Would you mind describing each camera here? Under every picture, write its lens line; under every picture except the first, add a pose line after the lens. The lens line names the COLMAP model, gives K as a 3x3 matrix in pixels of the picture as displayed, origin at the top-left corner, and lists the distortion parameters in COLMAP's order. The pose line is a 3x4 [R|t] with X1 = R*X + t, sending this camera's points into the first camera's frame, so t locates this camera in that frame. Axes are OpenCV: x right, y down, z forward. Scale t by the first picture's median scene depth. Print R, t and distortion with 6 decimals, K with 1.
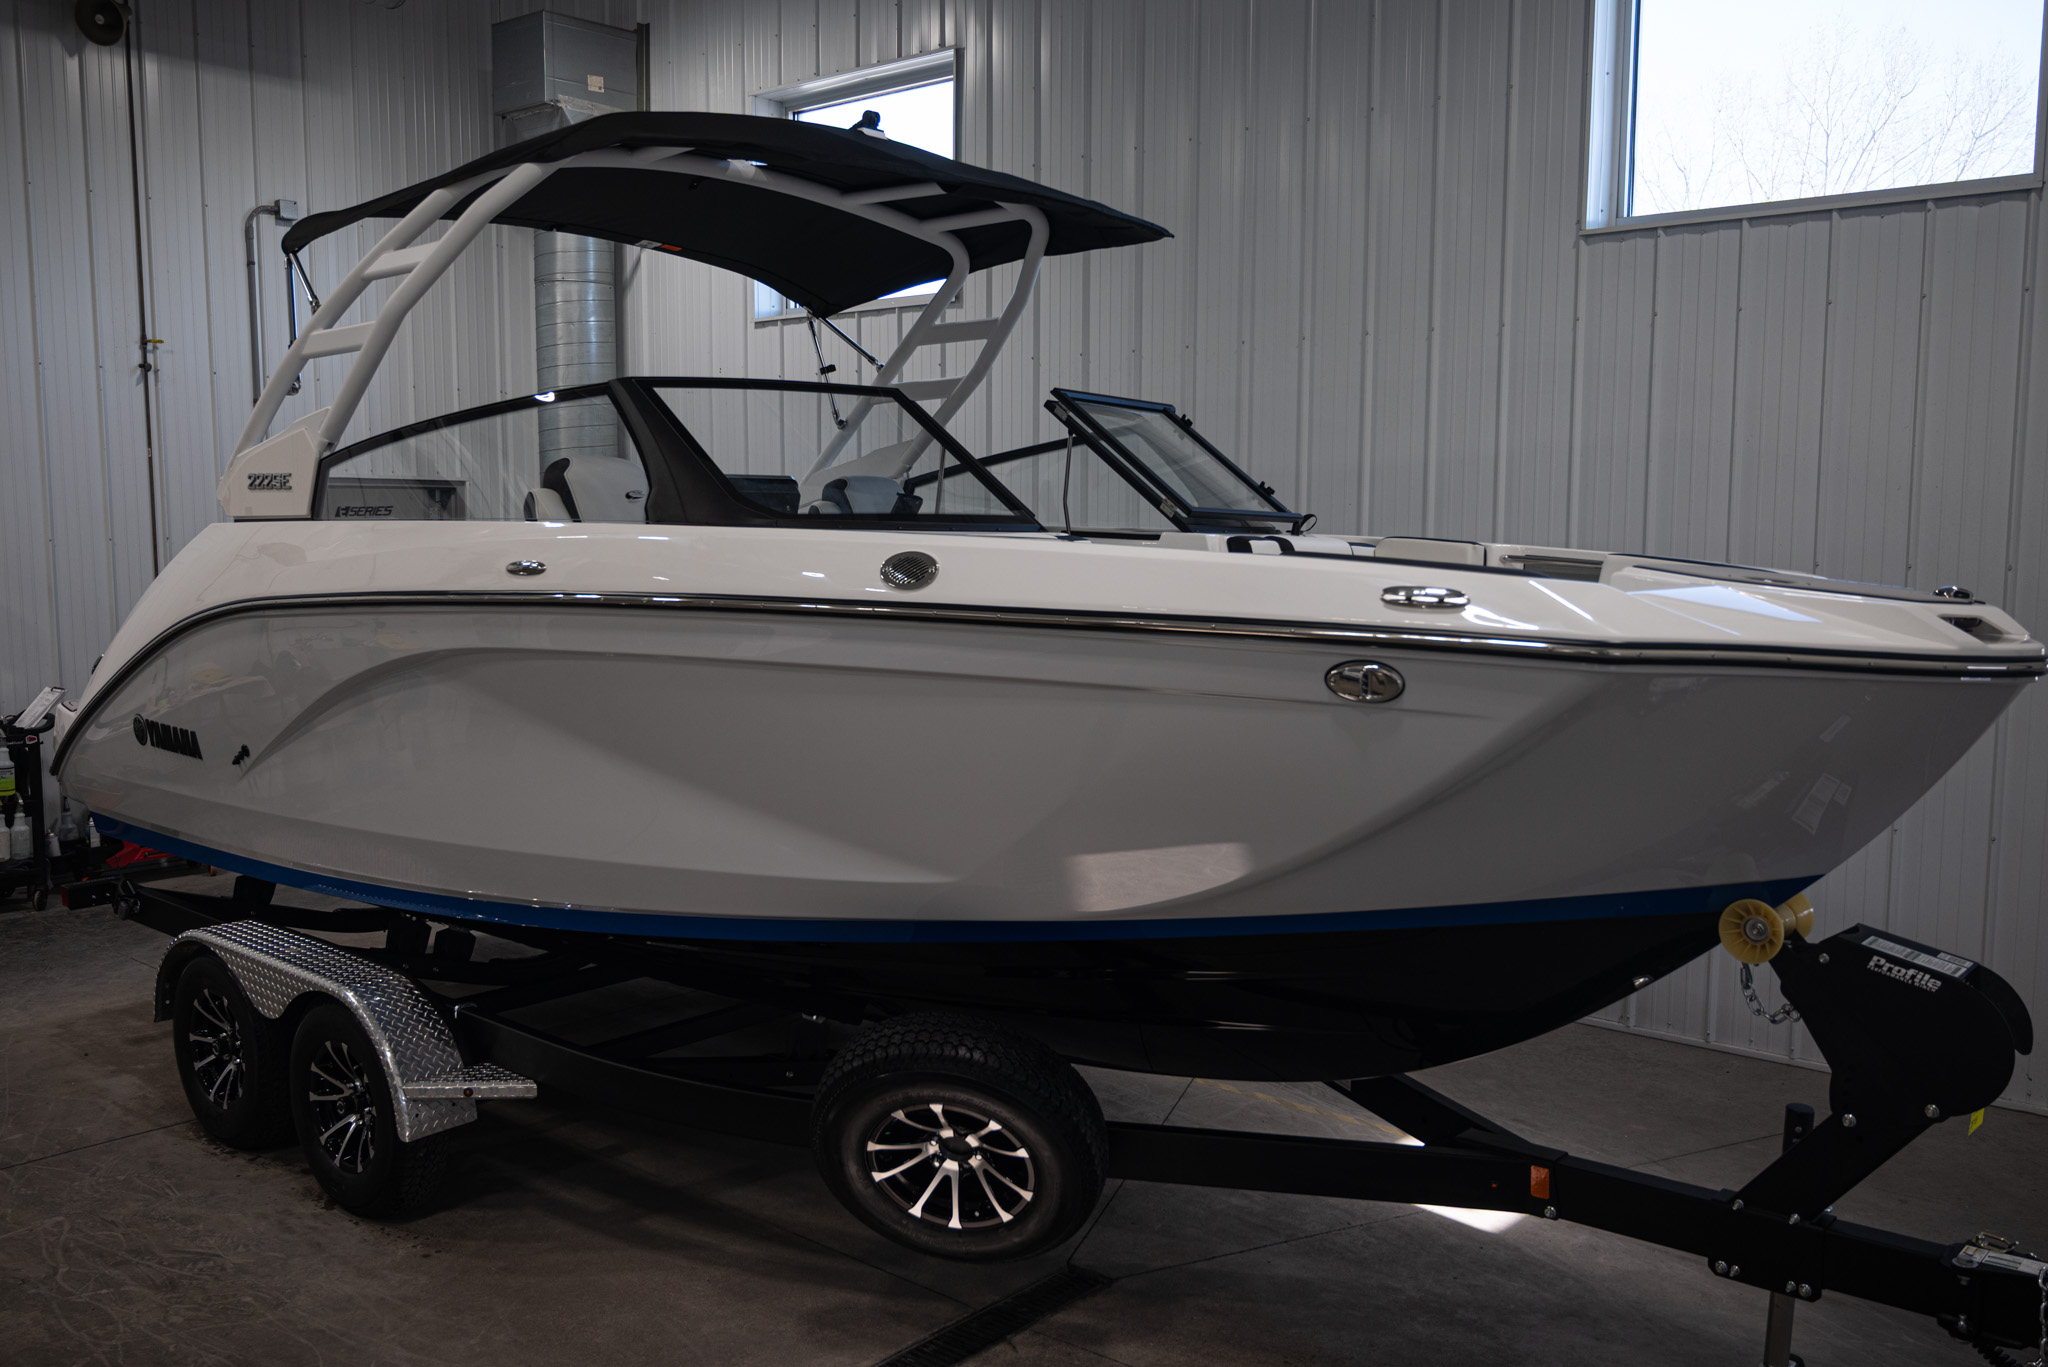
lens RADIAL K [[1778.9, 0, 1023.3], [0, 1778.9, 689.5], [0, 0, 1]] dist [-0.005131, -0.003707]
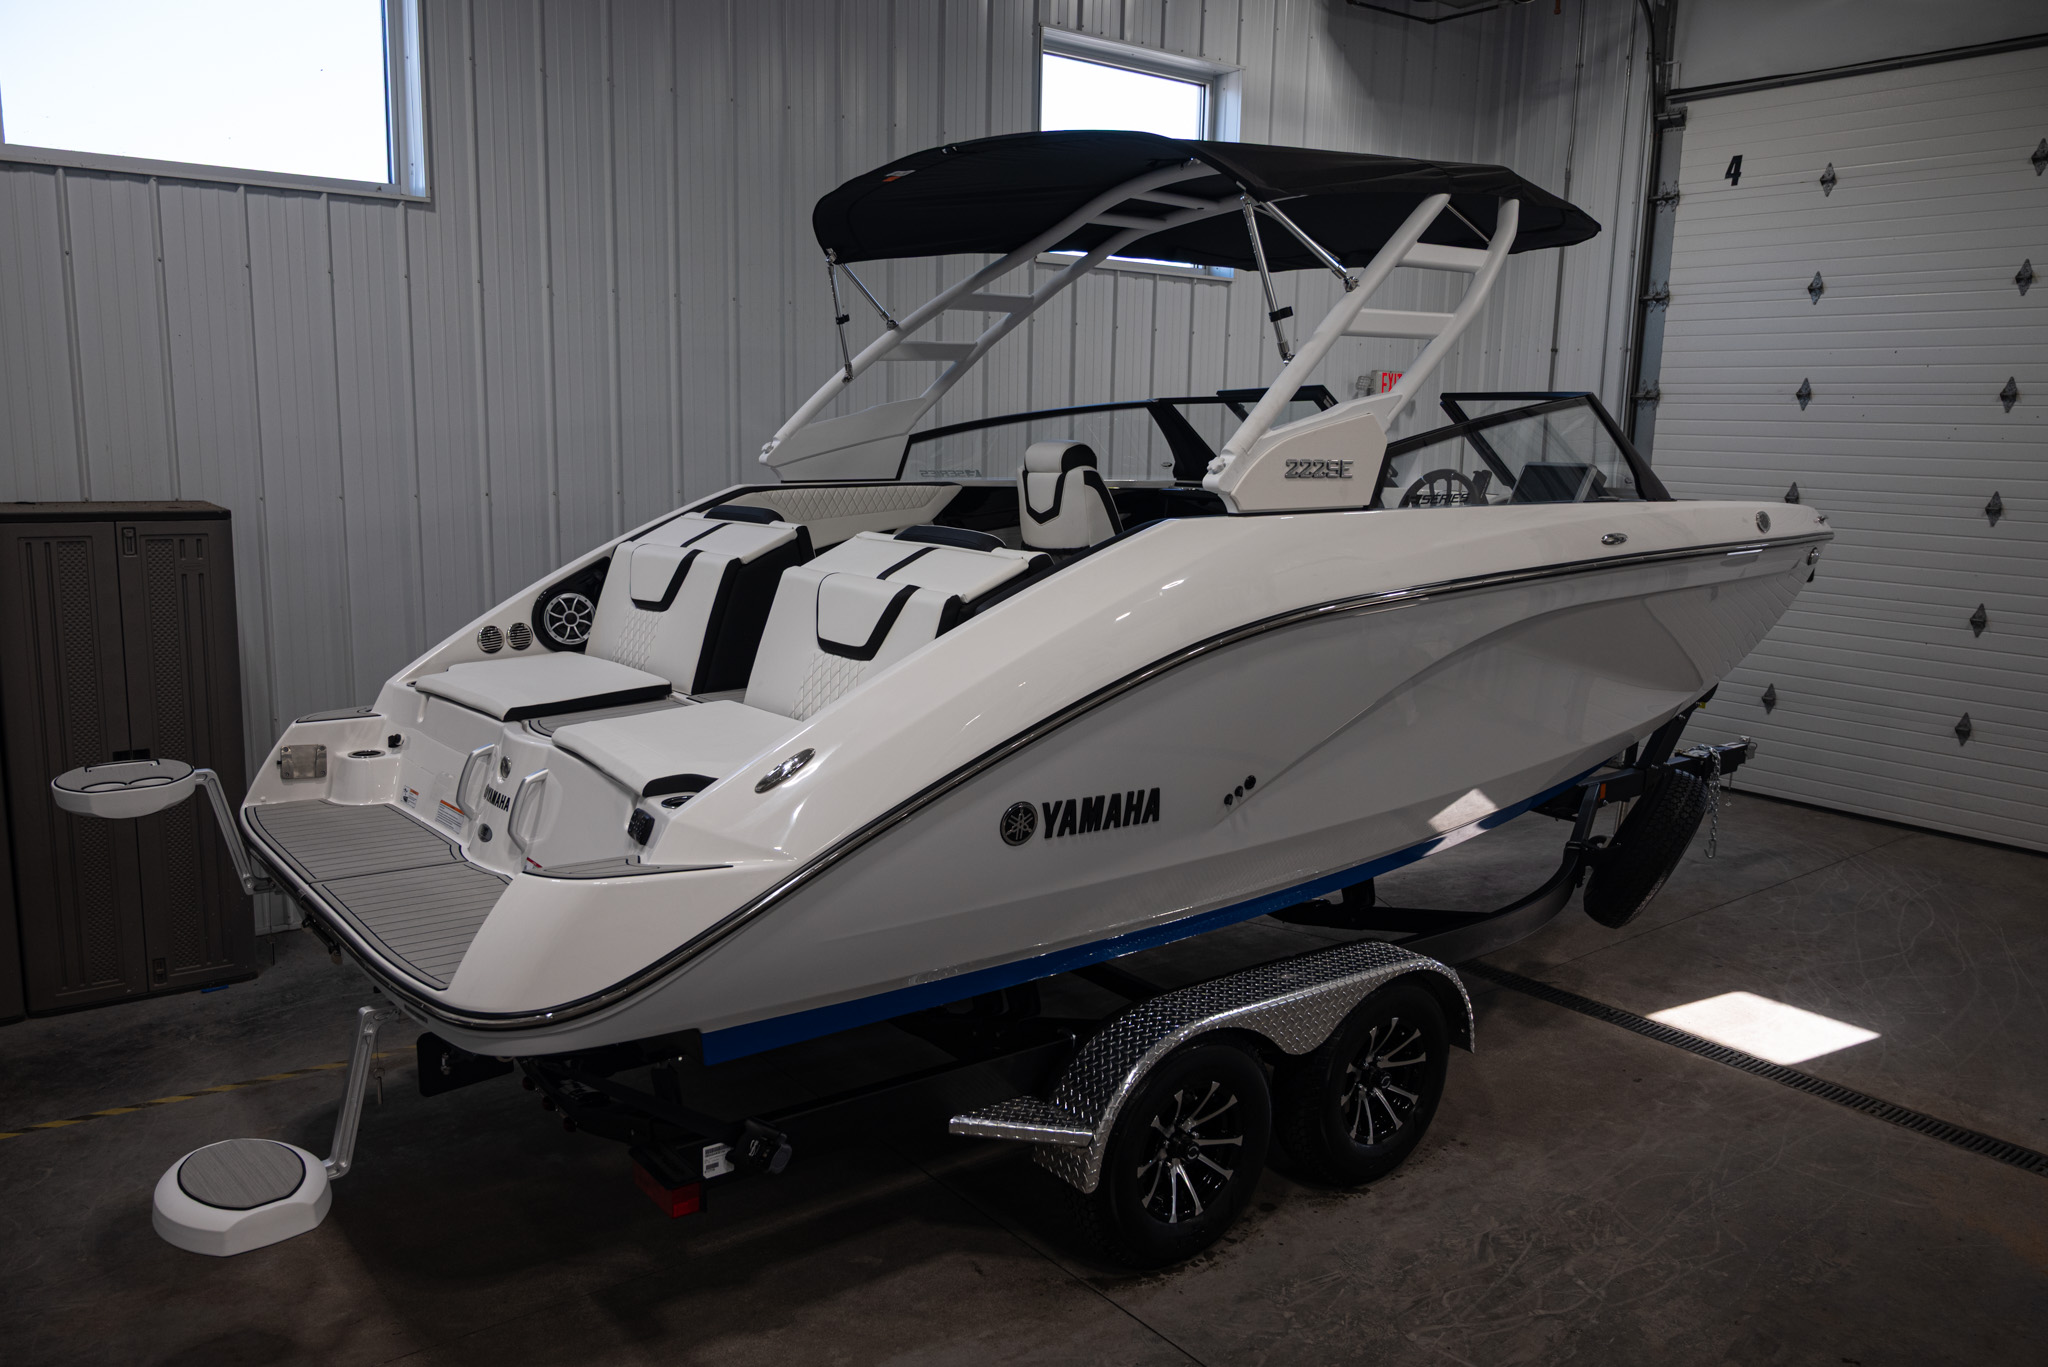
lens RADIAL K [[1557.2, 0, 1024.0], [0, 1557.2, 683.5], [0, 0, 1]] dist [-0.002071, 0.001318]
pose [[0.180456, -0.163822, 0.969844, -1.244574], [0.078832, 0.985269, 0.151759, -0.143084], [-0.980419, 0.049069, 0.190712, 1.012230]]
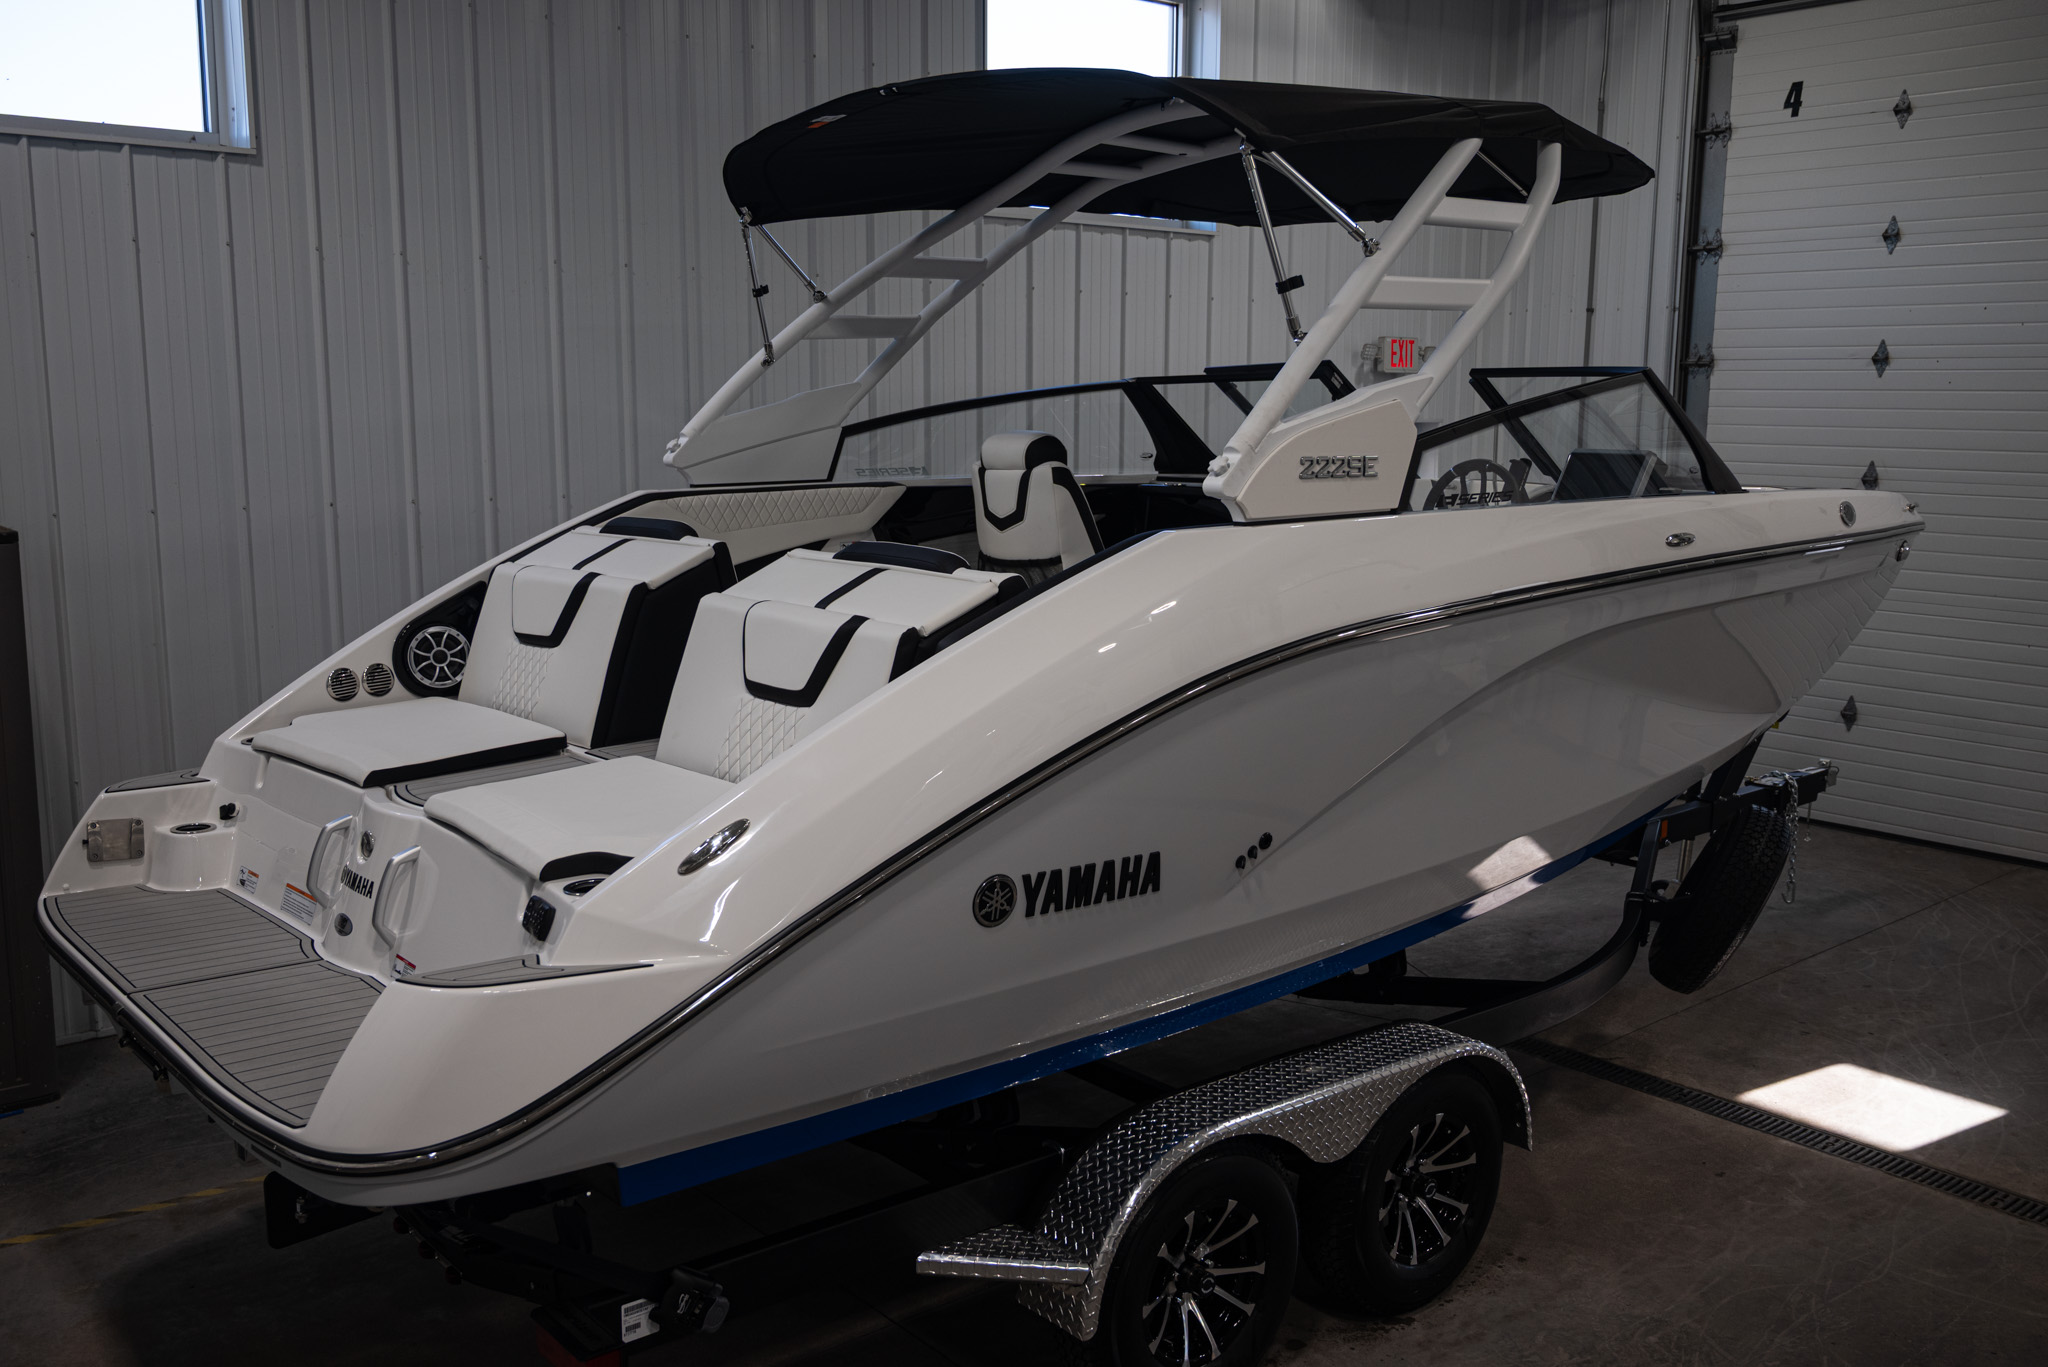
lens RADIAL K [[1834.8, 0, 1035.4], [0, 1834.8, 683.6], [0, 0, 1]] dist [0.001835, 0.004152]
pose [[0.140775, -0.157717, 0.977398, -1.233440], [0.093942, 0.984903, 0.145398, -0.153808], [-0.985575, 0.071350, 0.153466, 1.024895]]
